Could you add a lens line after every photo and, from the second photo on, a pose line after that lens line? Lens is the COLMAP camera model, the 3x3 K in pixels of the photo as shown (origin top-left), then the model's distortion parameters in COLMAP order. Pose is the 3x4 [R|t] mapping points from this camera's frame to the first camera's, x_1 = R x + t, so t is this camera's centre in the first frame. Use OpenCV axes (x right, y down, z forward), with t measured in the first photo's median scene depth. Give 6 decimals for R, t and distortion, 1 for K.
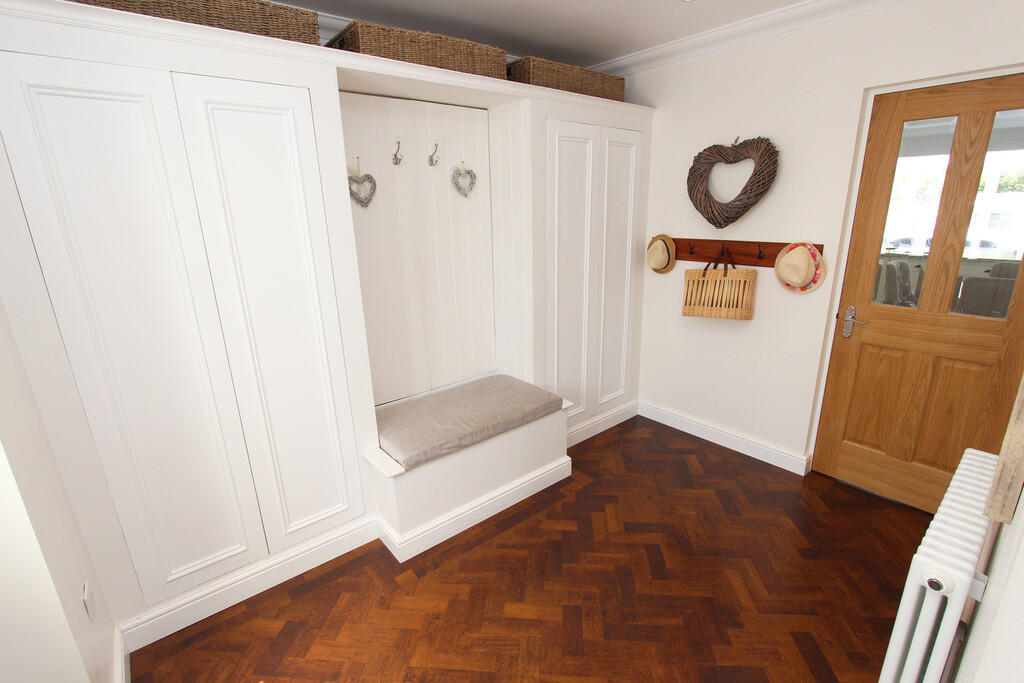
lens RADIAL K [[482.5, 0, 519.2], [0, 482.5, 348.1], [0, 0, 1]] dist [-0.000285, 0.001102]
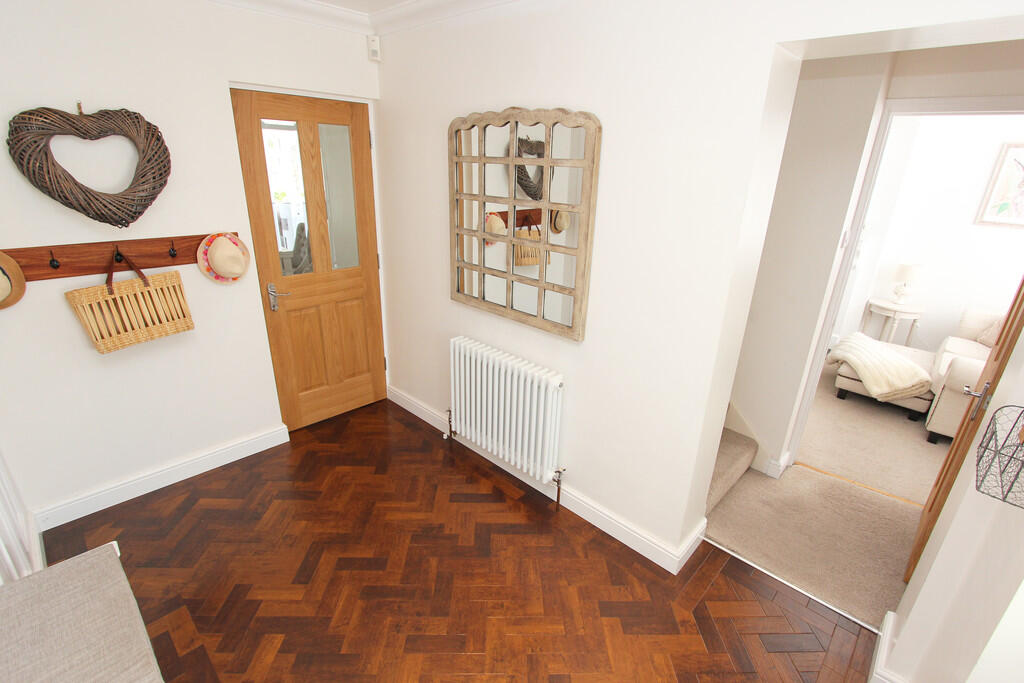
lens RADIAL K [[482.5, 0, 519.2], [0, 482.5, 348.1], [0, 0, 1]] dist [-0.000285, 0.001102]
pose [[-0.108586, -0.347900, 0.931222, -0.468243], [0.256465, 0.895246, 0.364364, -0.213289], [-0.960435, 0.278390, -0.007987, 0.502557]]
